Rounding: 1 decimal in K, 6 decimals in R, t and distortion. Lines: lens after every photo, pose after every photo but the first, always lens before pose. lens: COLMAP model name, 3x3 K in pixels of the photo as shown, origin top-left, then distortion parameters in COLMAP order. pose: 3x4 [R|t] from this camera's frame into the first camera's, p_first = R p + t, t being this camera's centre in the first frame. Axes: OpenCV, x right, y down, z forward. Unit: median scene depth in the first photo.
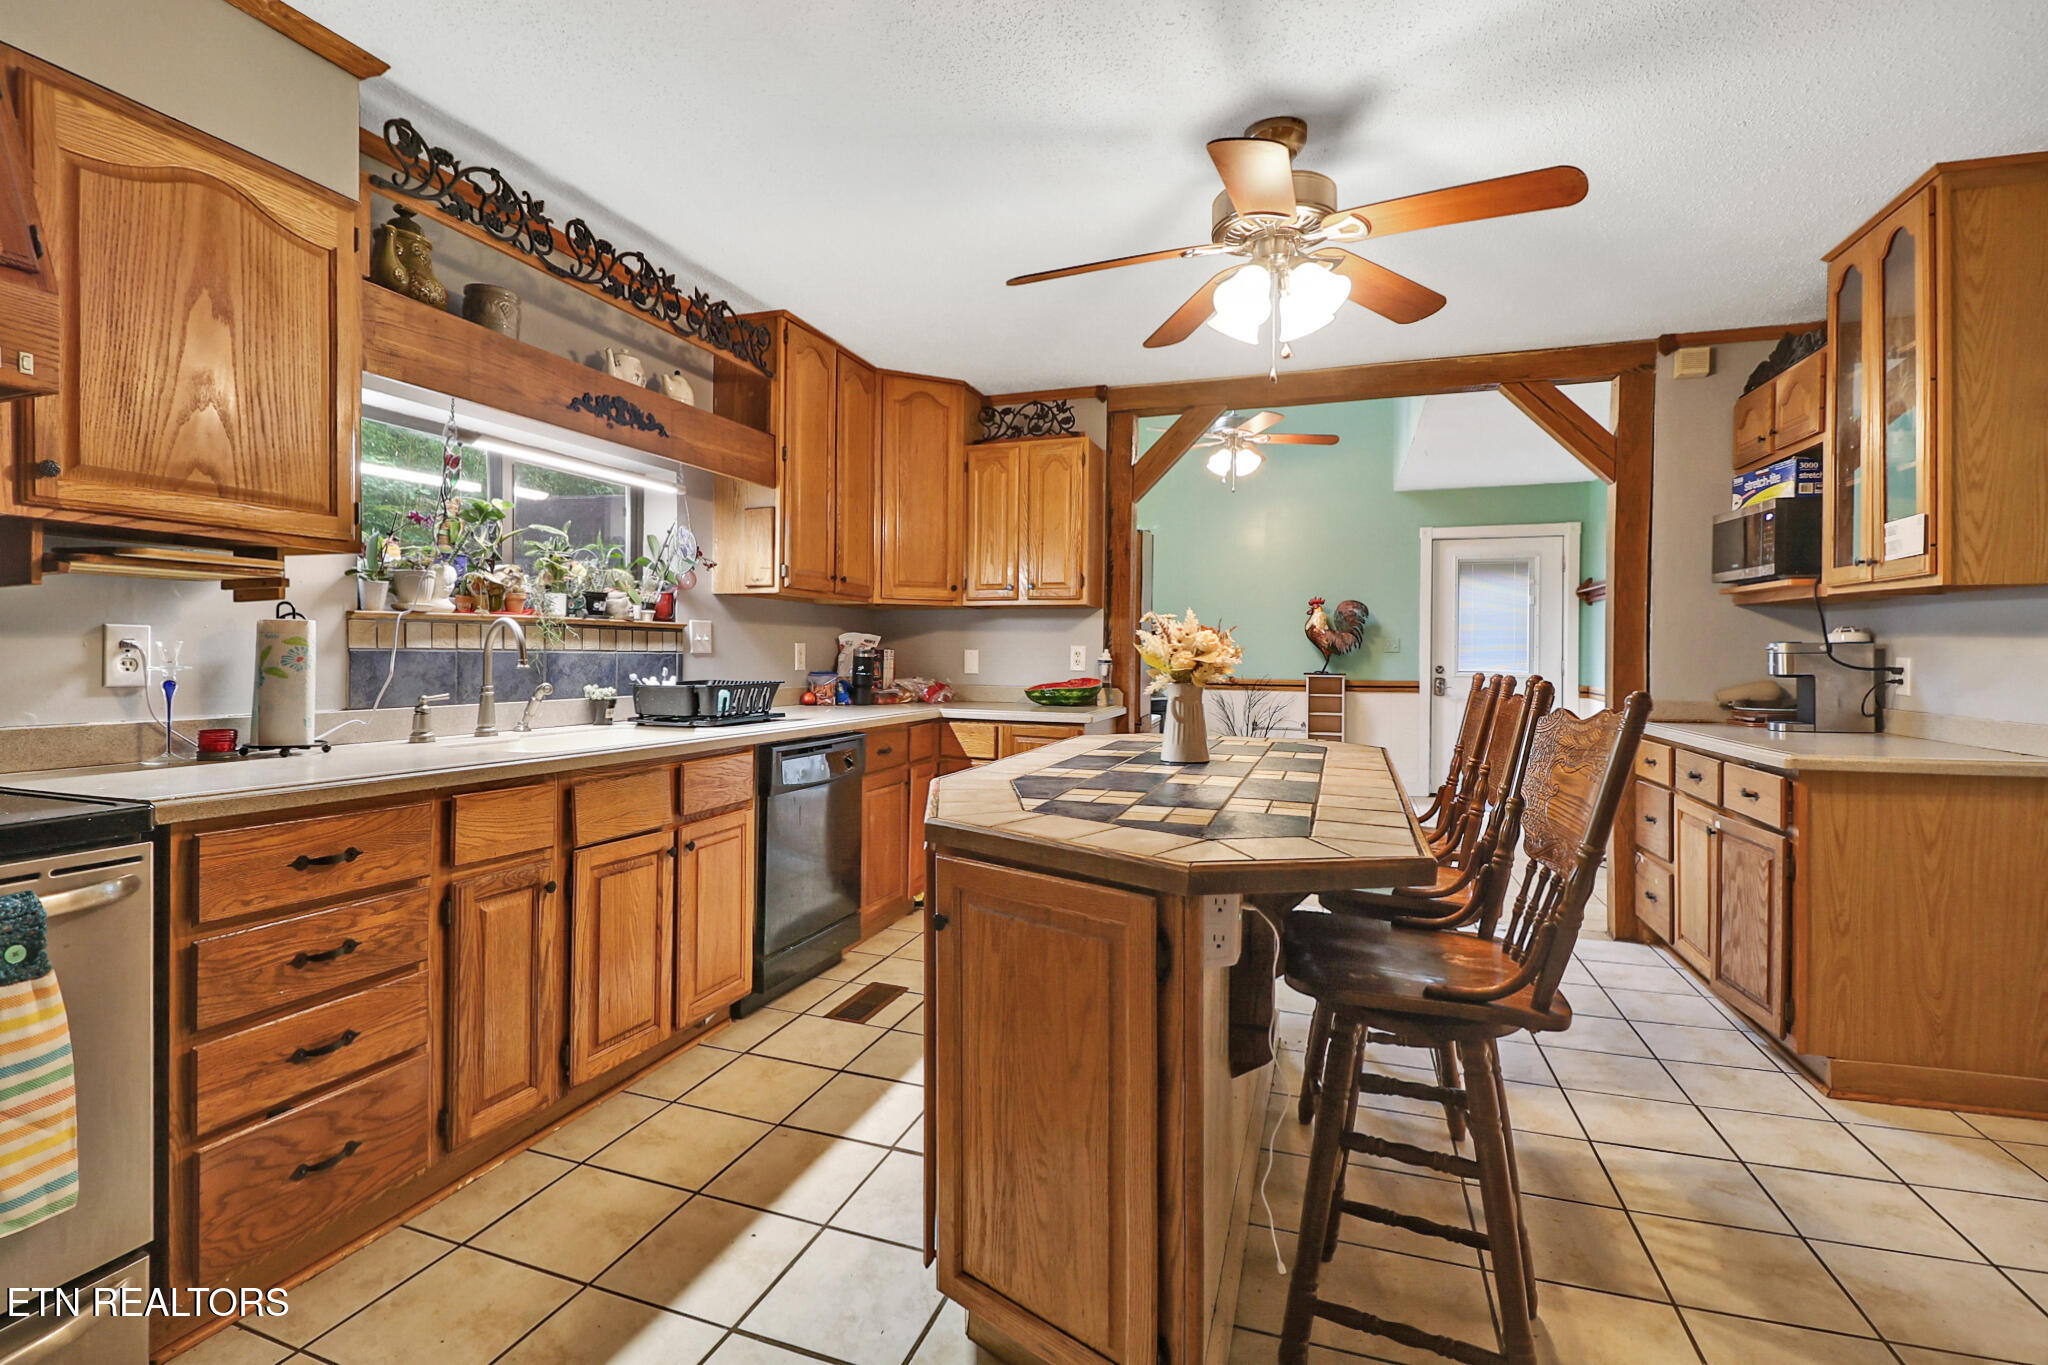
lens RADIAL K [[947.2, 0, 1015.8], [0, 947.2, 669.0], [0, 0, 1]] dist [-0.009471, -0.005306]
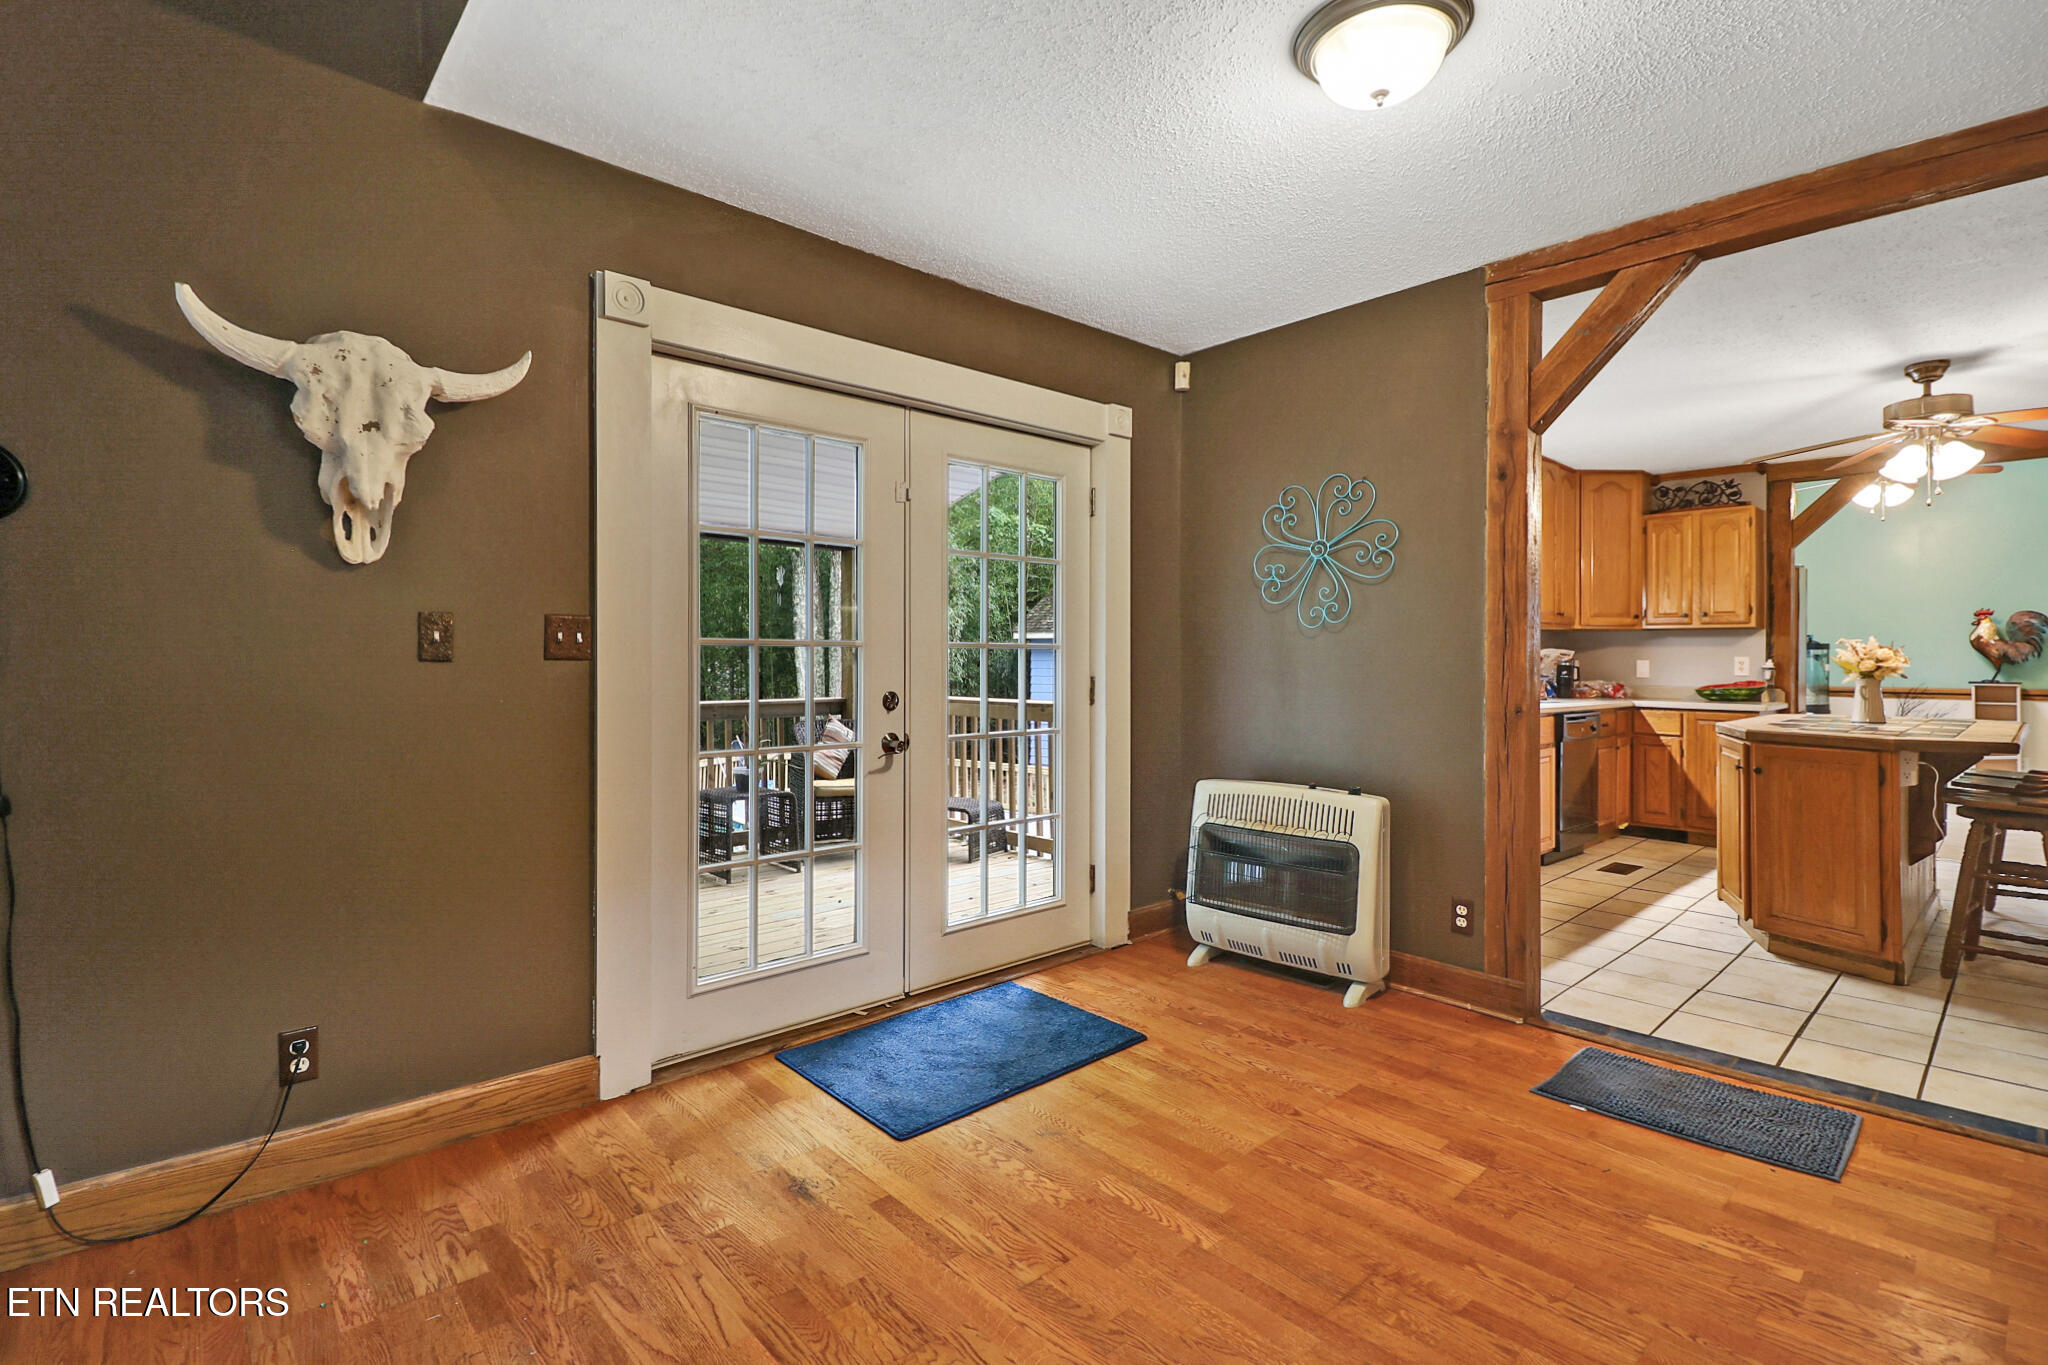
lens RADIAL K [[947.2, 0, 1025.2], [0, 947.2, 661.3], [0, 0, 1]] dist [-0.009471, -0.005306]
pose [[0.876301, -0.003199, -0.481753, -0.185684], [-0.006811, 0.999796, -0.019027, 0.014206], [0.481715, 0.019955, 0.876101, -0.670740]]
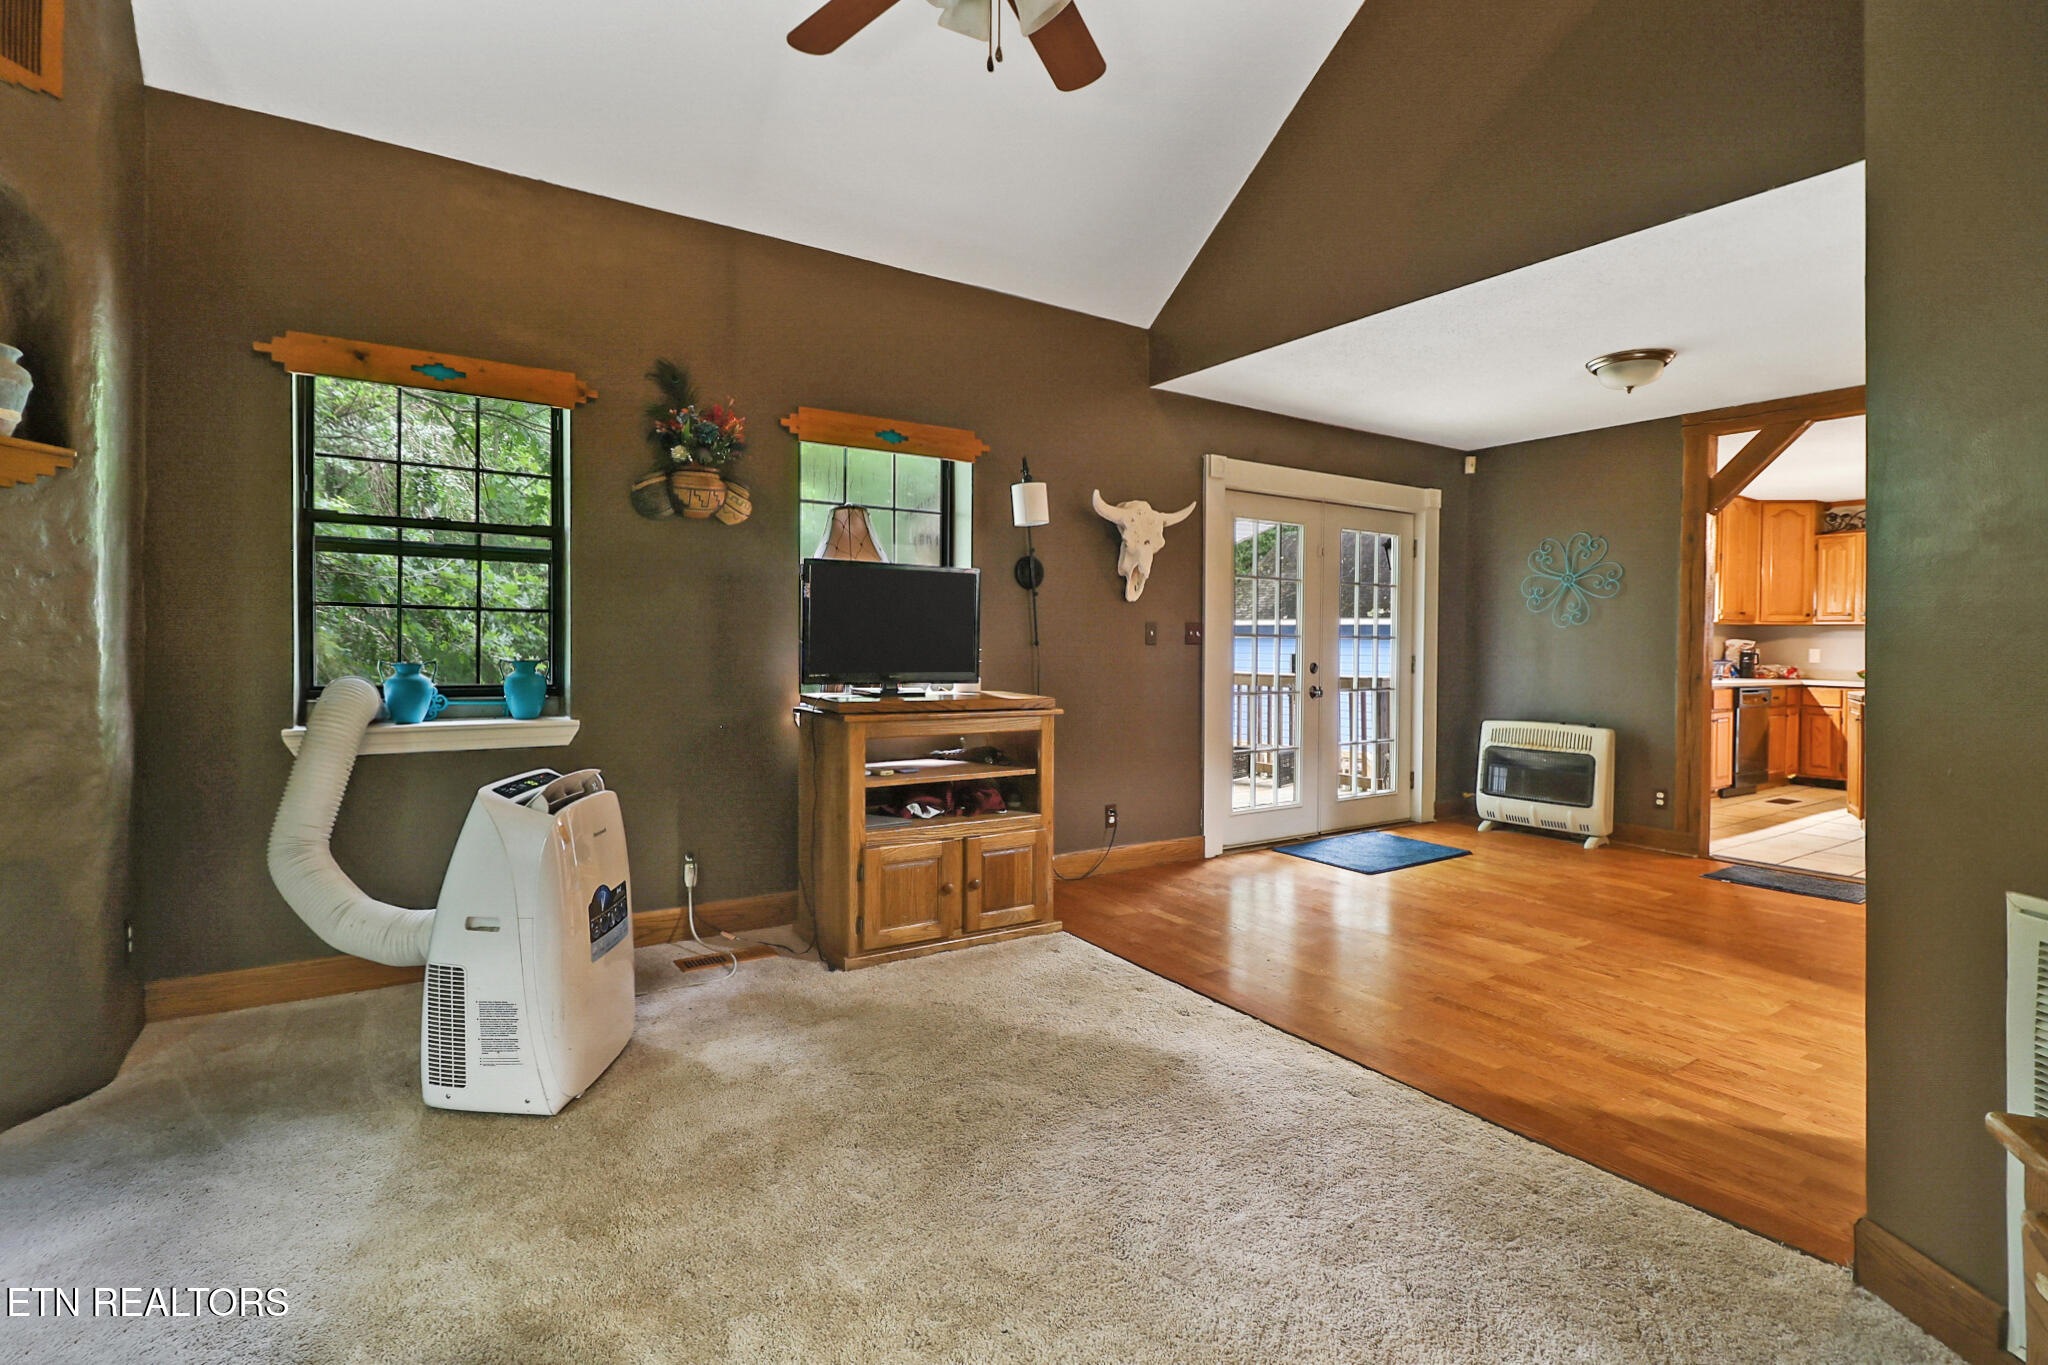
lens RADIAL K [[947.2, 0, 1011.9], [0, 947.2, 650.9], [0, 0, 1]] dist [-0.009471, -0.005306]
pose [[0.785837, 0.010410, -0.618346, -0.149771], [-0.019042, 0.999792, -0.007368, 0.025042], [0.618141, 0.017564, 0.785871, -1.342970]]
